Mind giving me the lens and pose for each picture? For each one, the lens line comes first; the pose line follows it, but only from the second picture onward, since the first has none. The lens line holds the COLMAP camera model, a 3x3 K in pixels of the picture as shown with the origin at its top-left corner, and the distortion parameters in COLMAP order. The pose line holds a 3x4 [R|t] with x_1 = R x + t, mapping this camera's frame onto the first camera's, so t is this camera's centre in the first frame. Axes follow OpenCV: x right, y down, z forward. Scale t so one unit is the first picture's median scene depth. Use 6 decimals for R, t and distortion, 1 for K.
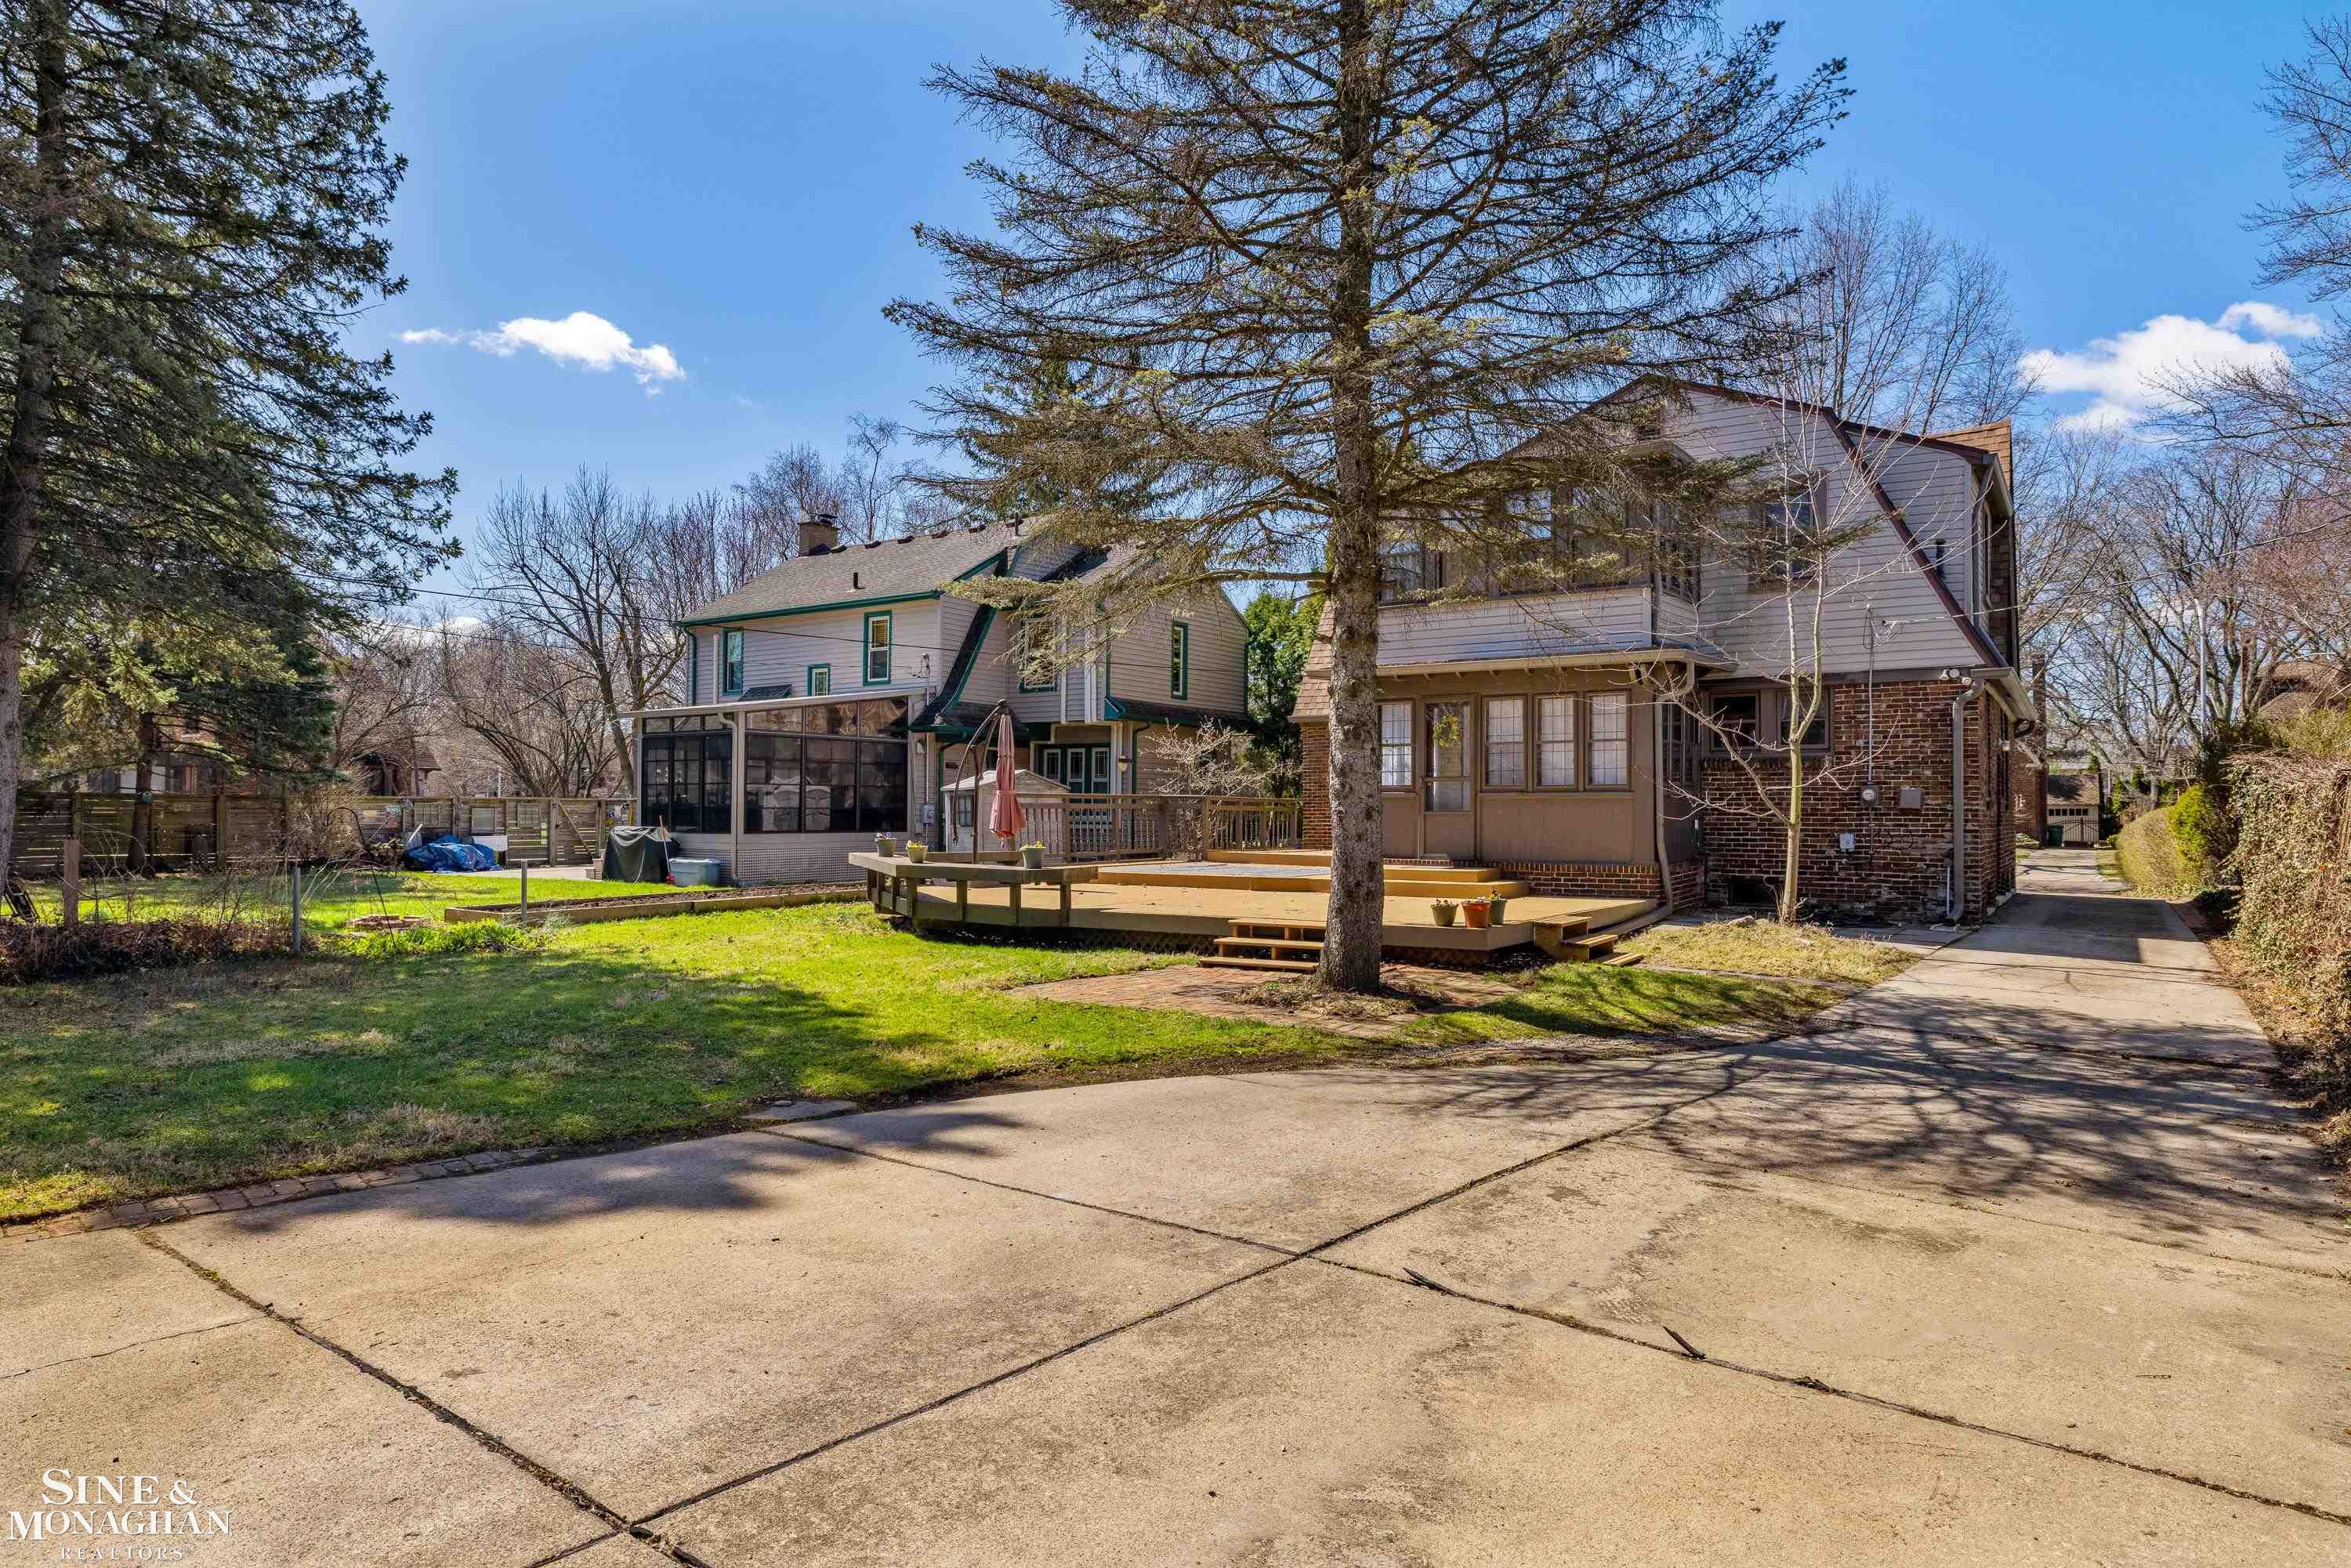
lens RADIAL K [[1341.5, 0, 1266.3], [0, 1341.5, 808.2], [0, 0, 1]] dist [0.003453, 0.001267]
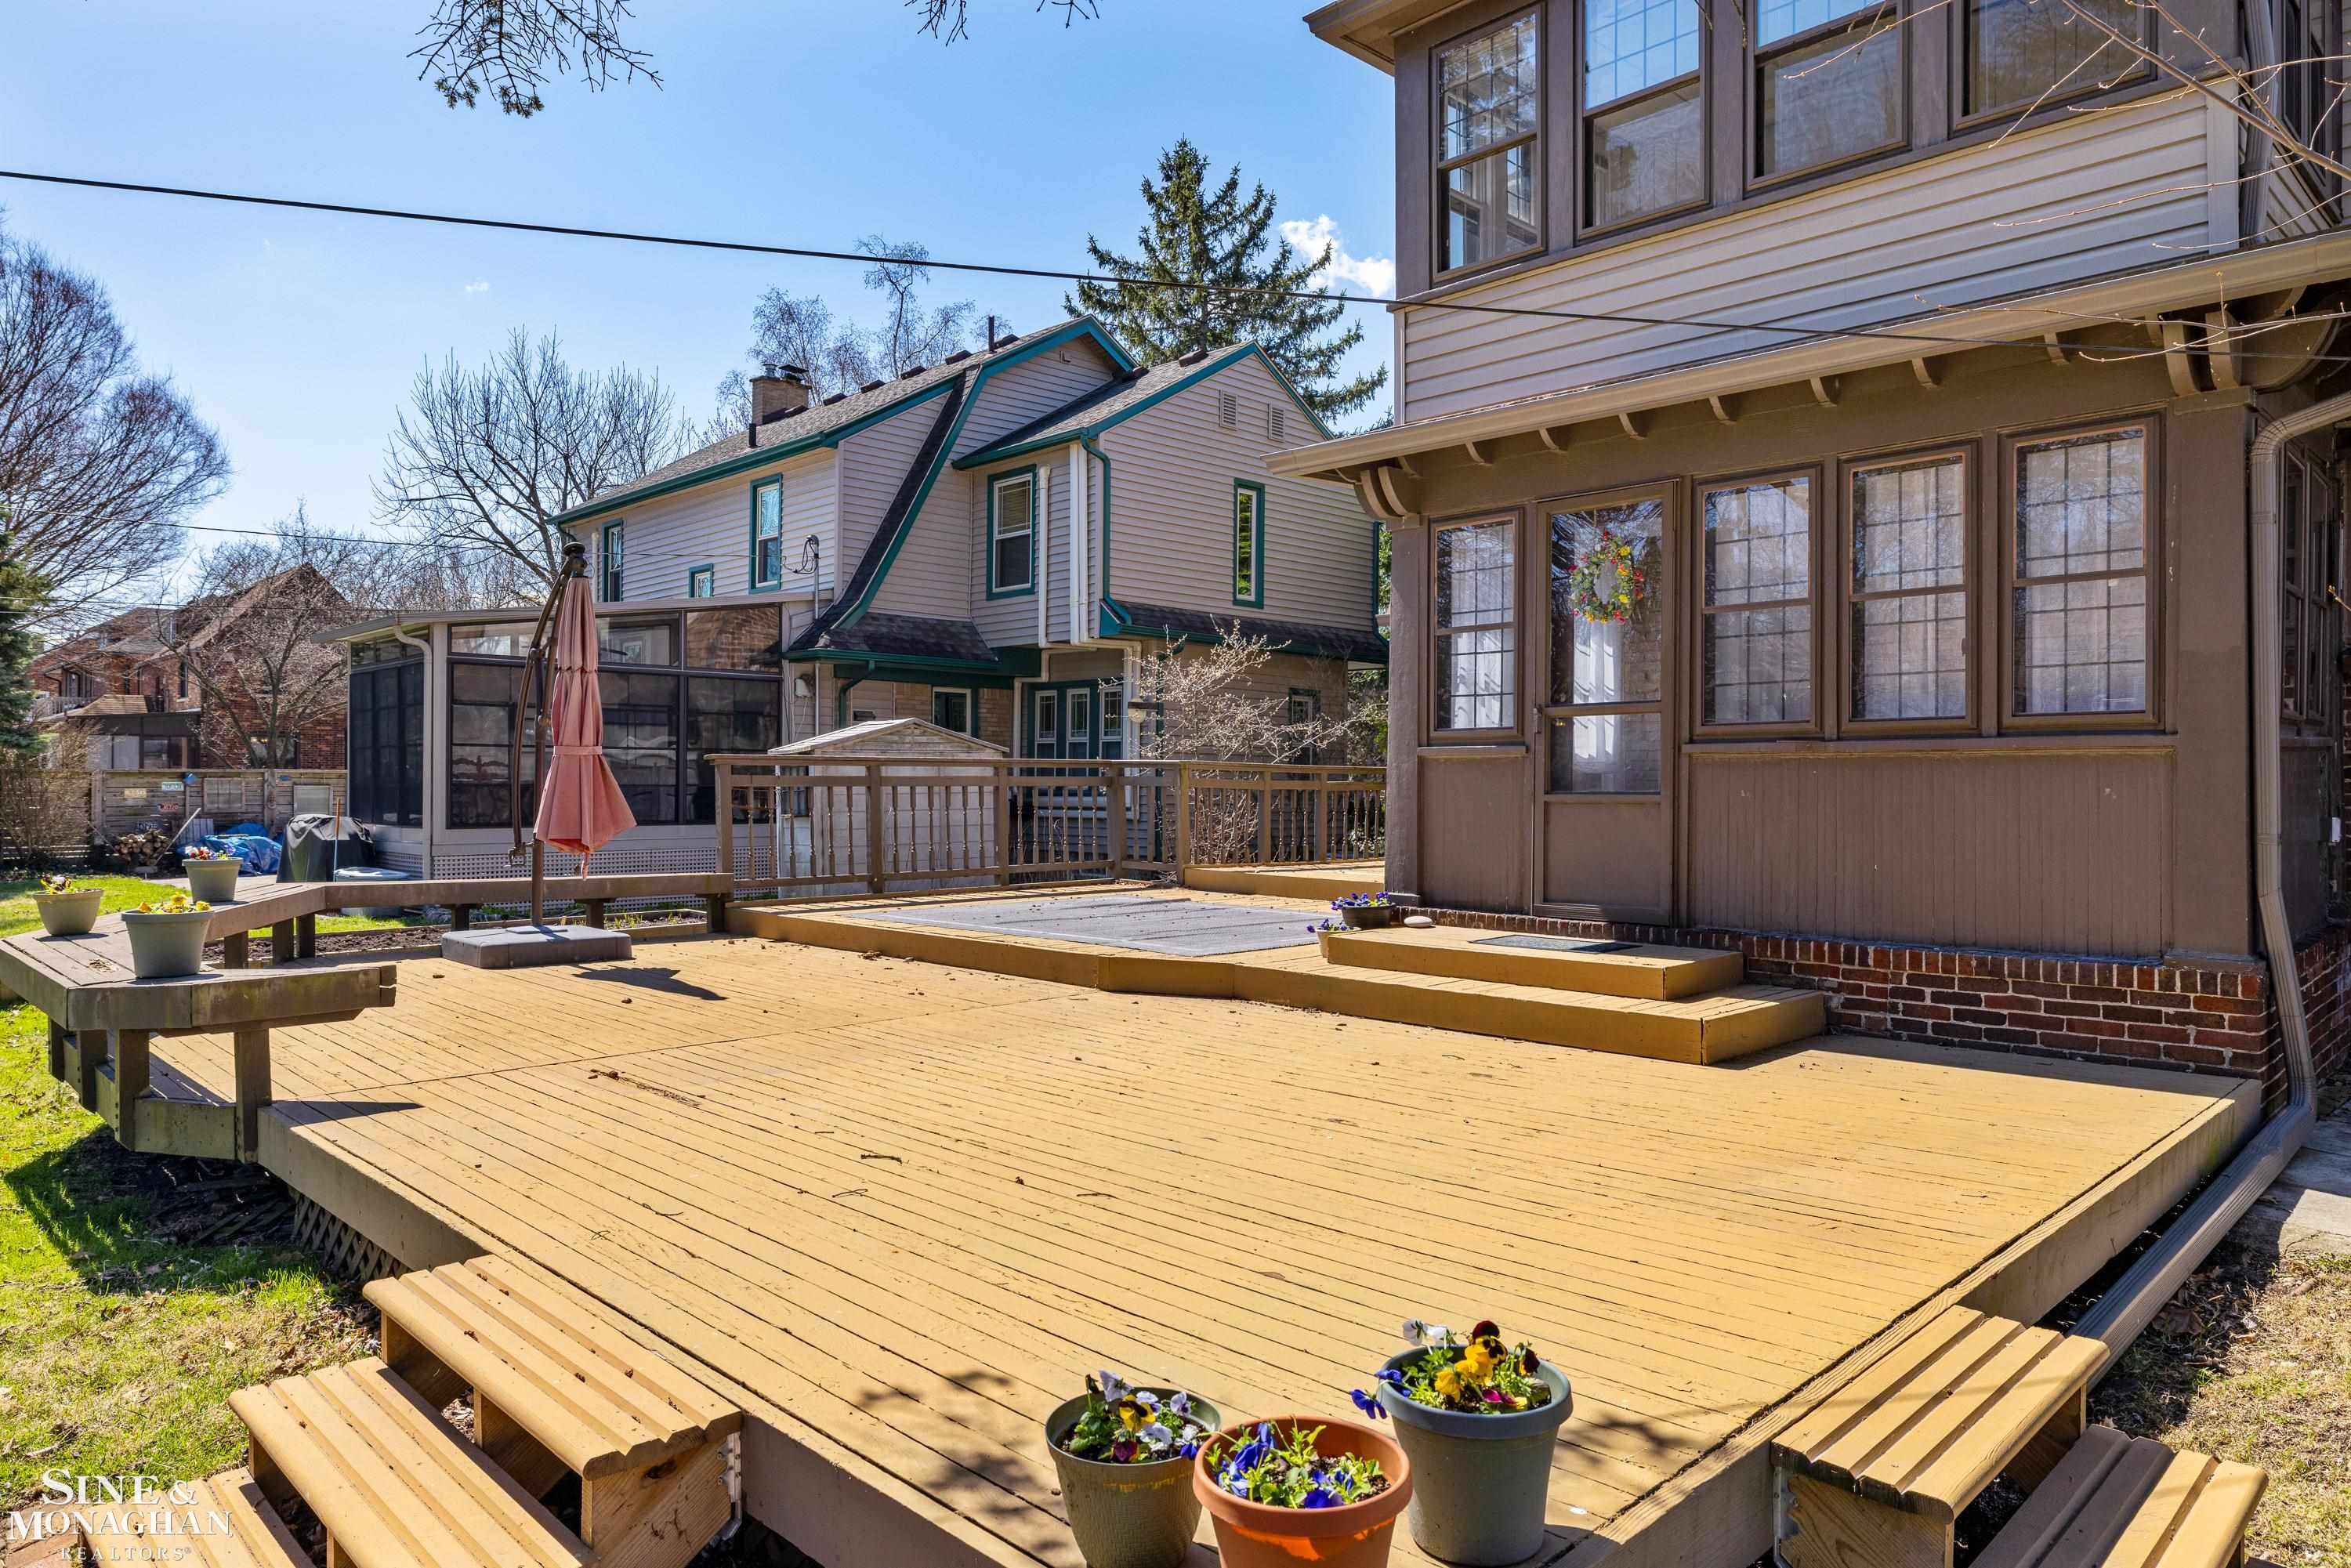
lens RADIAL K [[1429.7, 0, 1254.9], [0, 1429.7, 790.8], [0, 0, 1]] dist [-0.002671, 0.002366]
pose [[0.976959, -0.000331, -0.213427, 0.127429], [0.001478, 0.999985, 0.005218, -0.000694], [0.213423, -0.005413, 0.976945, 0.593790]]
